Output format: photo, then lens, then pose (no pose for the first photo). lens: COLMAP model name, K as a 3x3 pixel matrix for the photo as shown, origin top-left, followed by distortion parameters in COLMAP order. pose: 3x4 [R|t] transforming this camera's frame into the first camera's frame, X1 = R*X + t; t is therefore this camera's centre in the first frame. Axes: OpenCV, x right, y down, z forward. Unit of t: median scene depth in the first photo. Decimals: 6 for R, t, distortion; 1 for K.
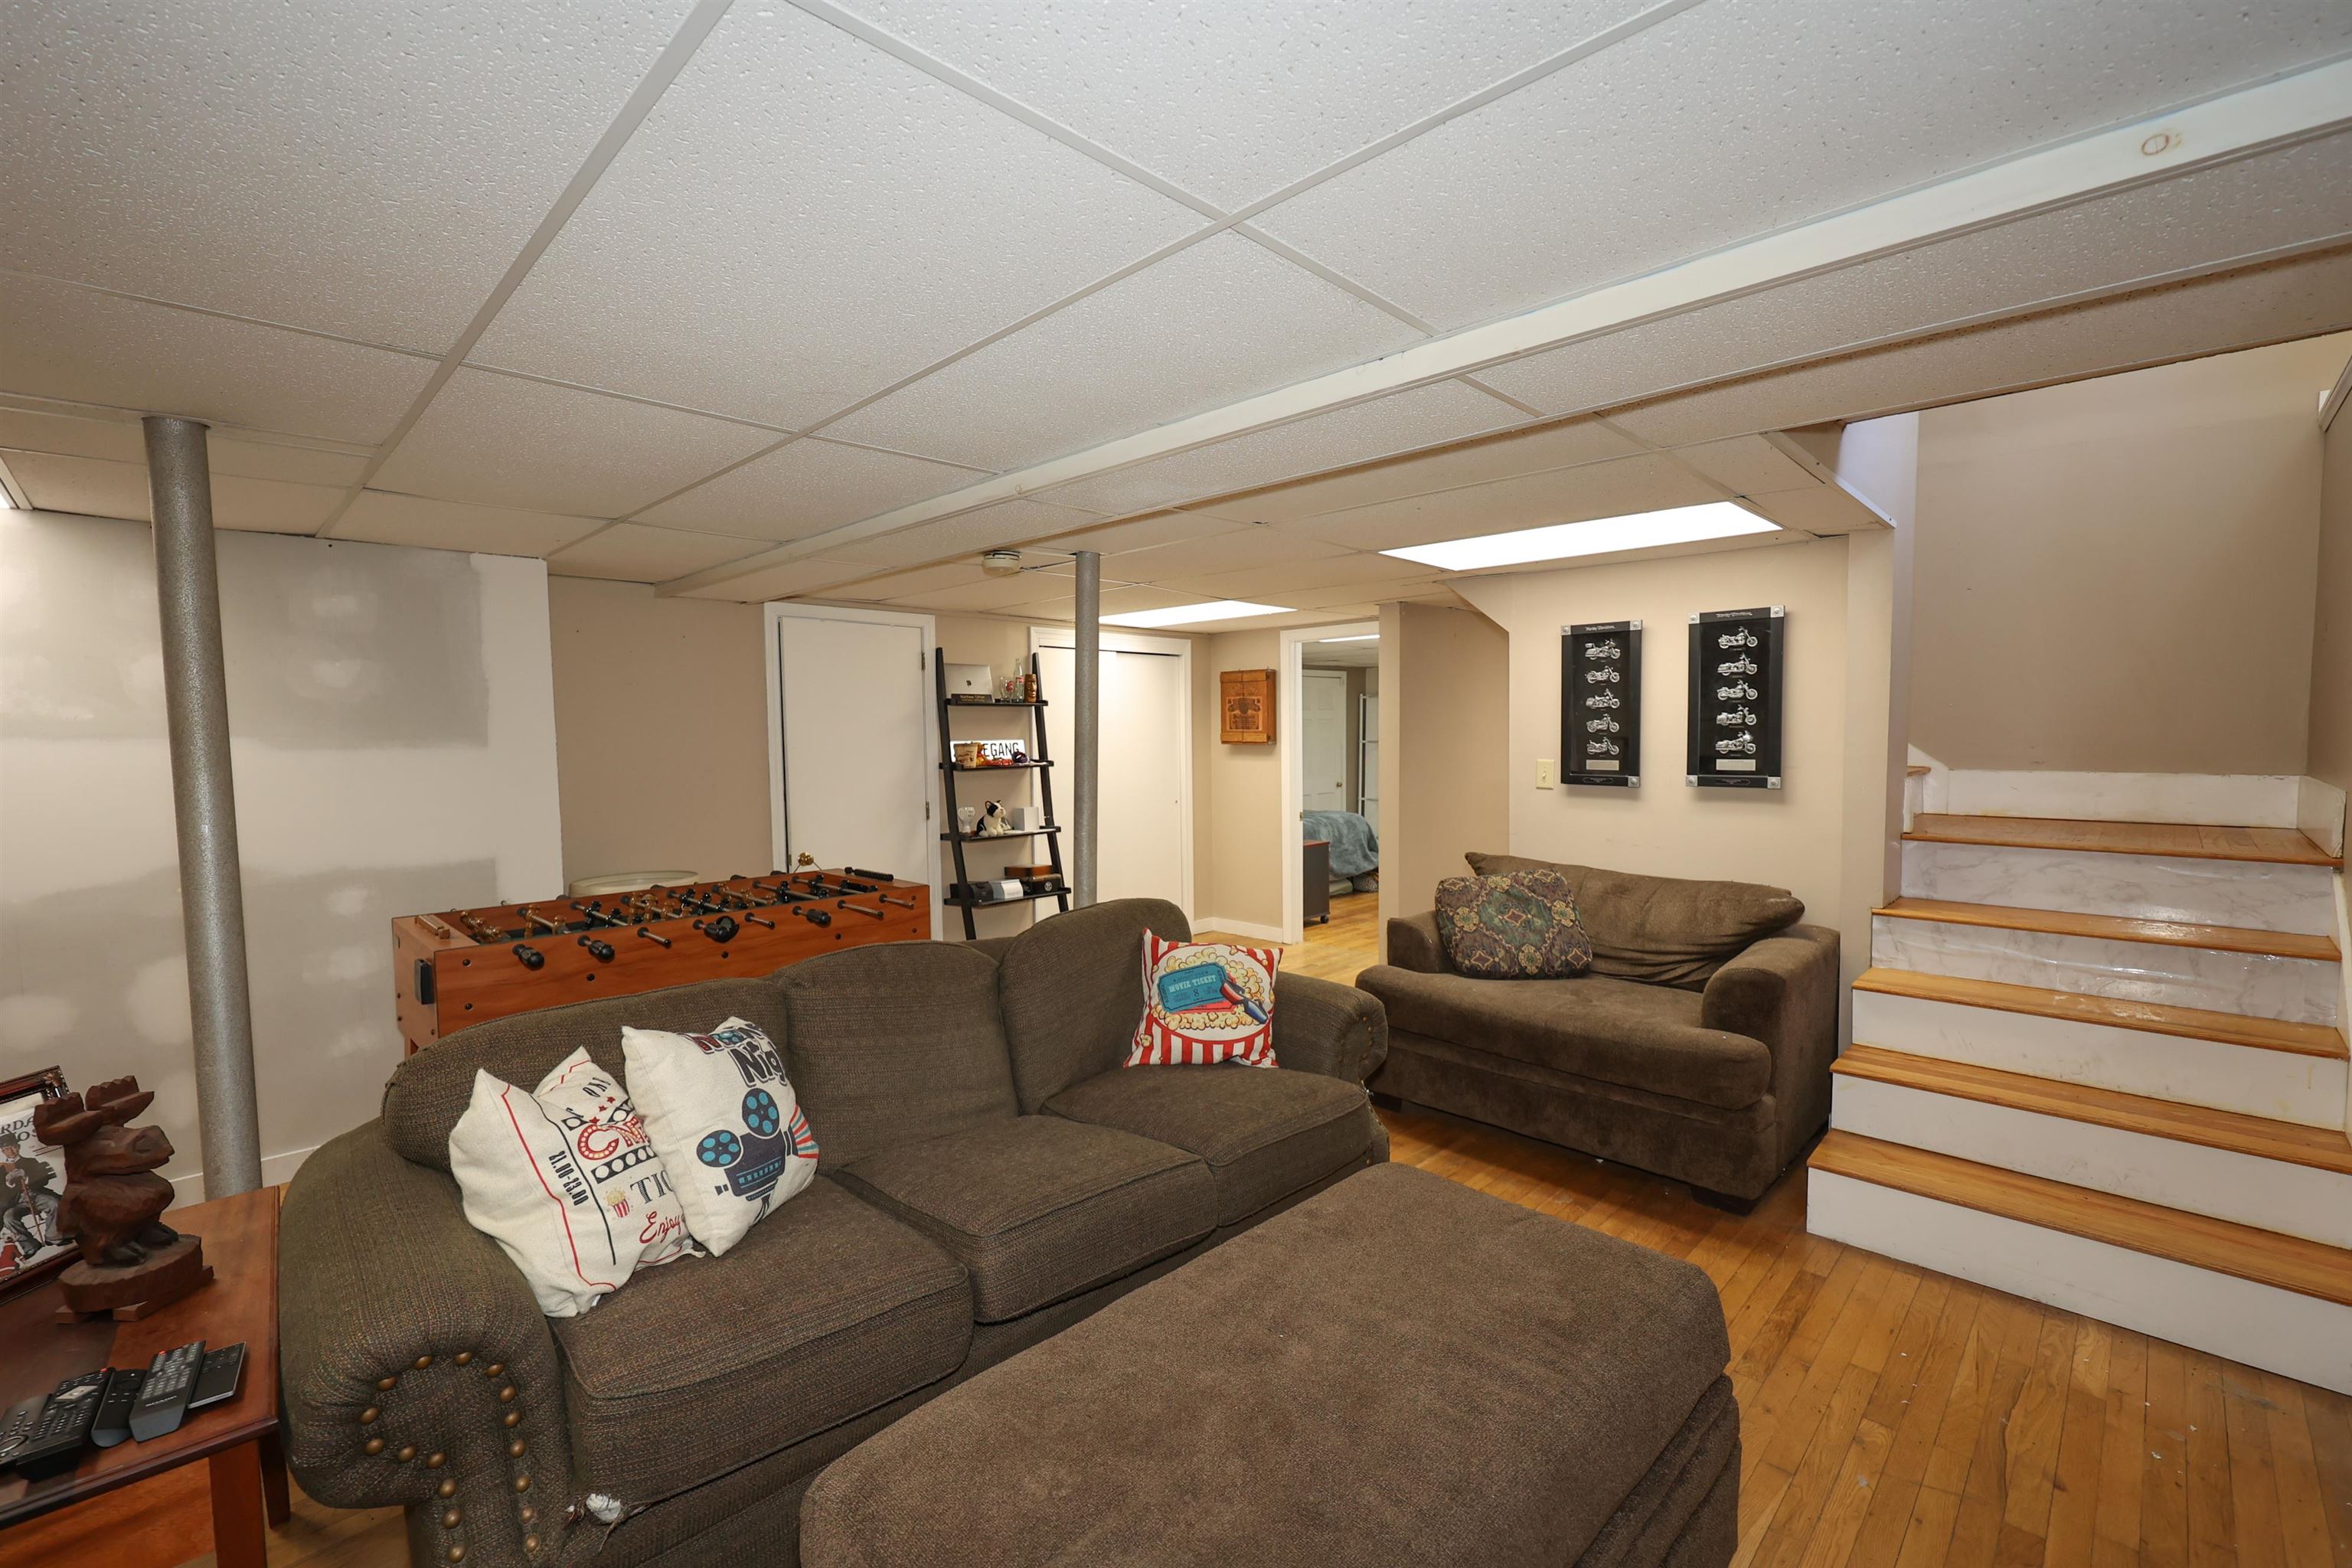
lens RADIAL K [[1013.4, 0, 1179.7], [0, 1013.4, 784.9], [0, 0, 1]] dist [0.000559, -0.000031]
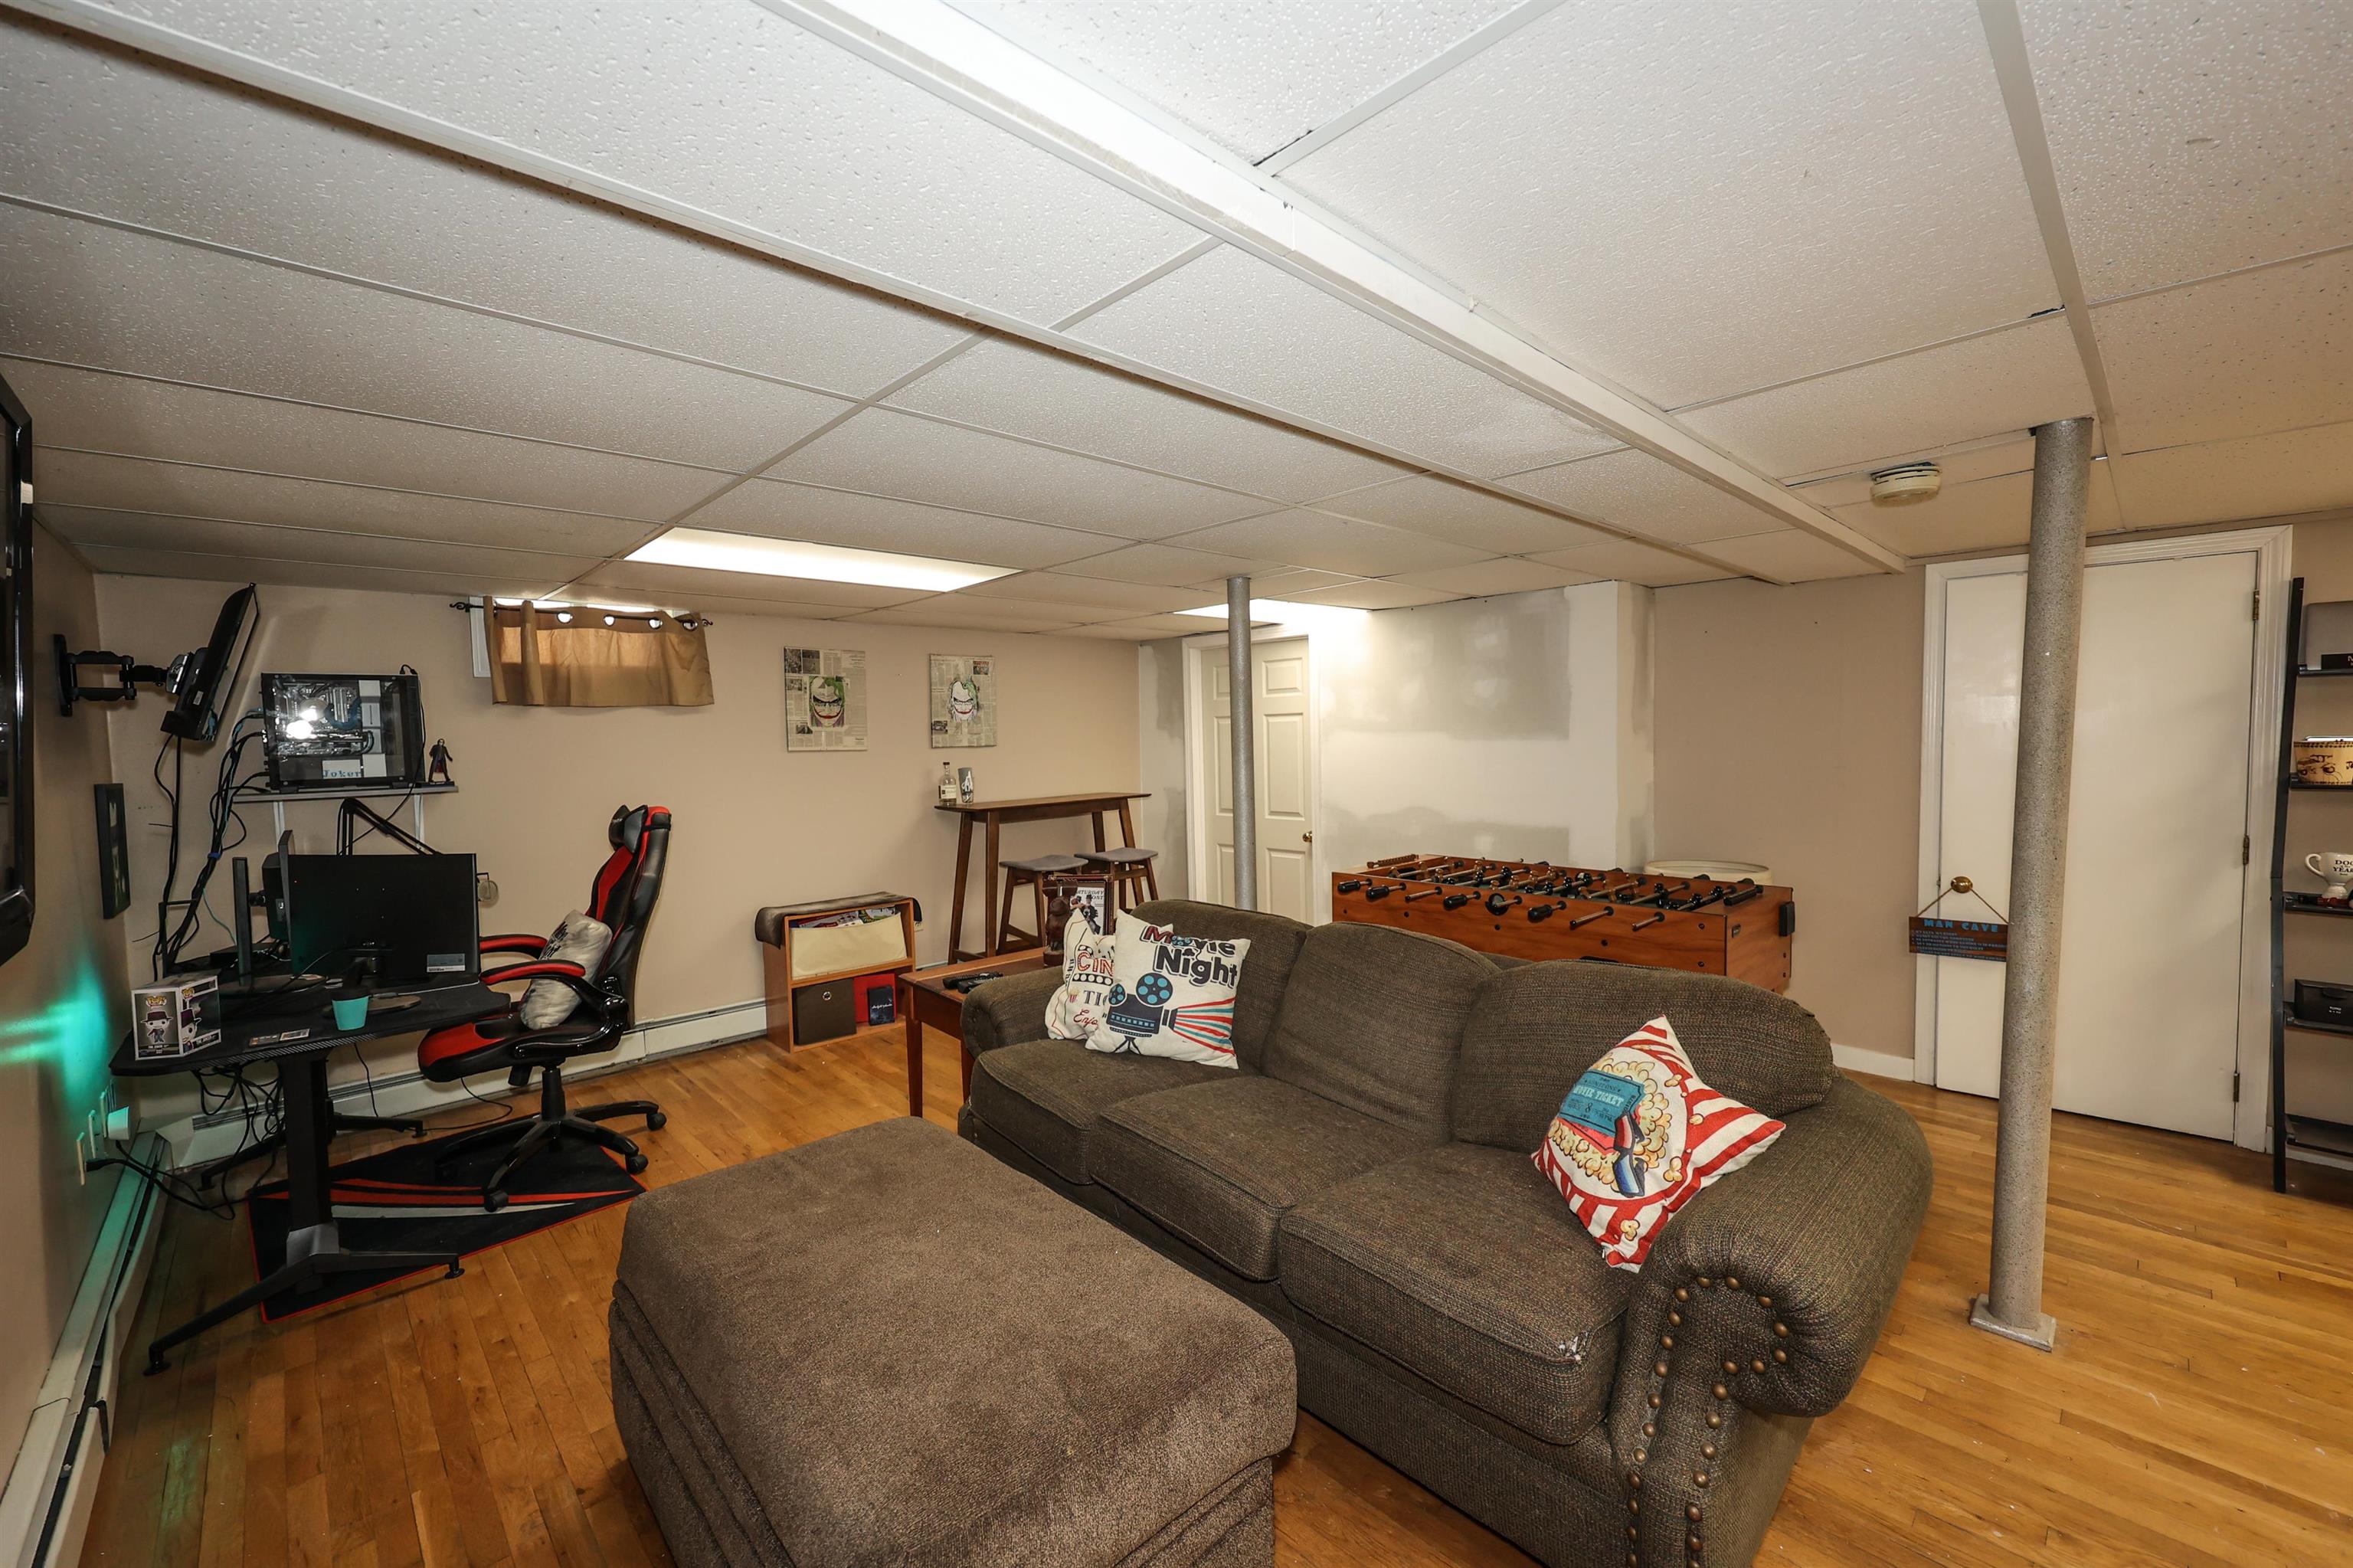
lens RADIAL K [[951.1, 0, 1181.7], [0, 951.1, 785.6], [0, 0, 1]] dist [-0.002215, 0.000248]
pose [[-0.031434, 0.063694, -0.997474, 0.546475], [-0.036911, 0.997213, 0.064841, -0.042431], [0.998824, 0.038856, -0.028995, 0.587140]]
